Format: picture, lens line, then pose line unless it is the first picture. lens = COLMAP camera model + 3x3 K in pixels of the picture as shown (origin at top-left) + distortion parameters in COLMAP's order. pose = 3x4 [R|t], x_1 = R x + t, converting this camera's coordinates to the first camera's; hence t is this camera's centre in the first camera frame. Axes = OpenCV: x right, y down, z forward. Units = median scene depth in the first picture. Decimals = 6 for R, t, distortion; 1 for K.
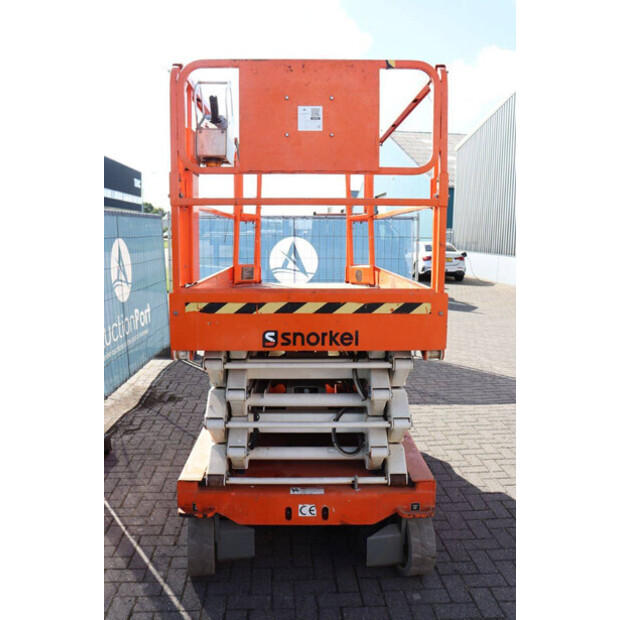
lens RADIAL K [[538.3, 0, 310.0], [0, 538.3, 310.0], [0, 0, 1]] dist [-0.135105, 0.137809]
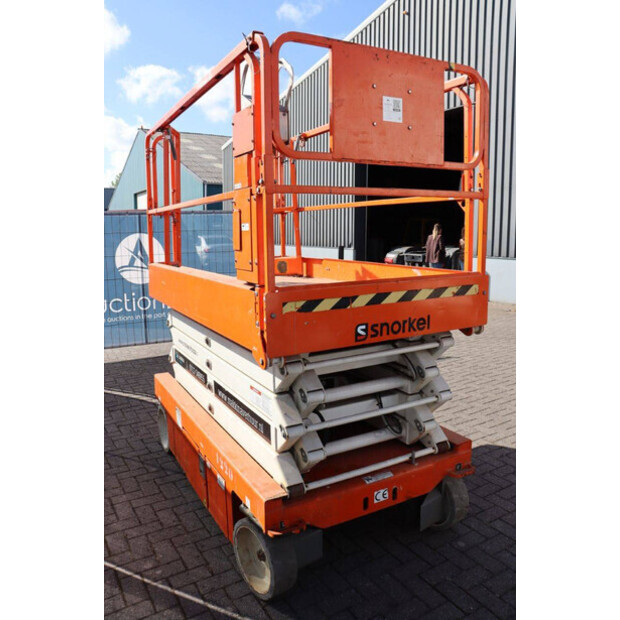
lens RADIAL K [[506.8, 0, 310.0], [0, 506.8, 310.0], [0, 0, 1]] dist [-0.156442, 0.125815]
pose [[0.884601, -0.094229, 0.456730, -0.570207], [0.084609, 0.995549, 0.041524, -0.032517], [-0.458610, 0.001911, 0.888636, 0.225886]]
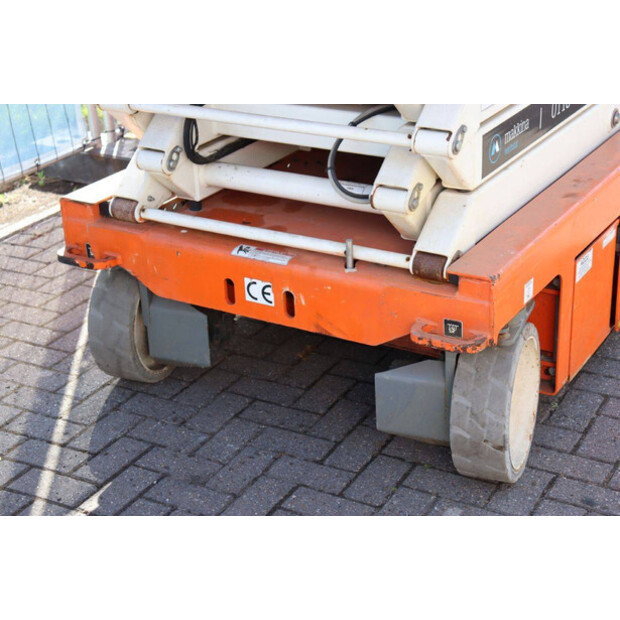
lens RADIAL K [[1171.8, 0, 310.0], [0, 1171.8, 310.0], [0, 0, 1]] dist [0.238188, 0.058593]
pose [[0.842873, 0.186782, -0.504655, 0.659723], [-0.030070, 0.952709, 0.302393, 0.053578], [0.537271, -0.239704, 0.808630, 0.109717]]
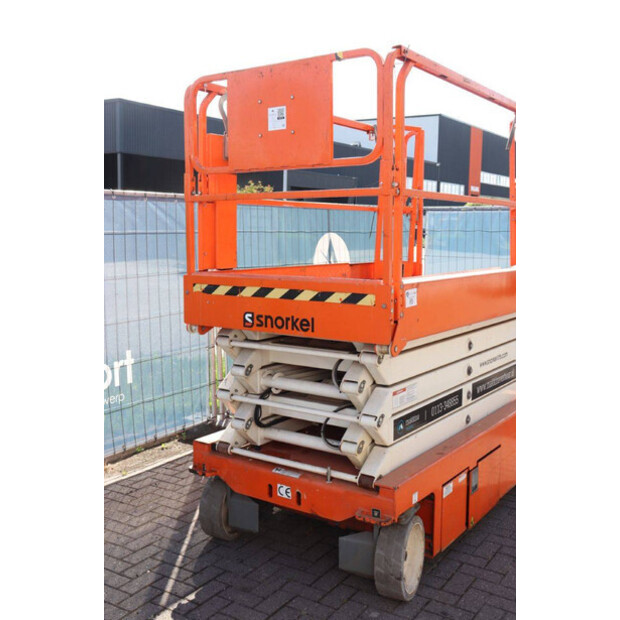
lens RADIAL K [[719.3, 0, 294.7], [0, 719.3, 316.1], [0, 0, 1]] dist [-0.002096, 0.022196]
pose [[0.795855, 0.067856, -0.601673, 0.894767], [-0.080275, 0.996753, 0.006230, 0.029428], [0.600142, 0.043341, 0.798719, -0.133363]]
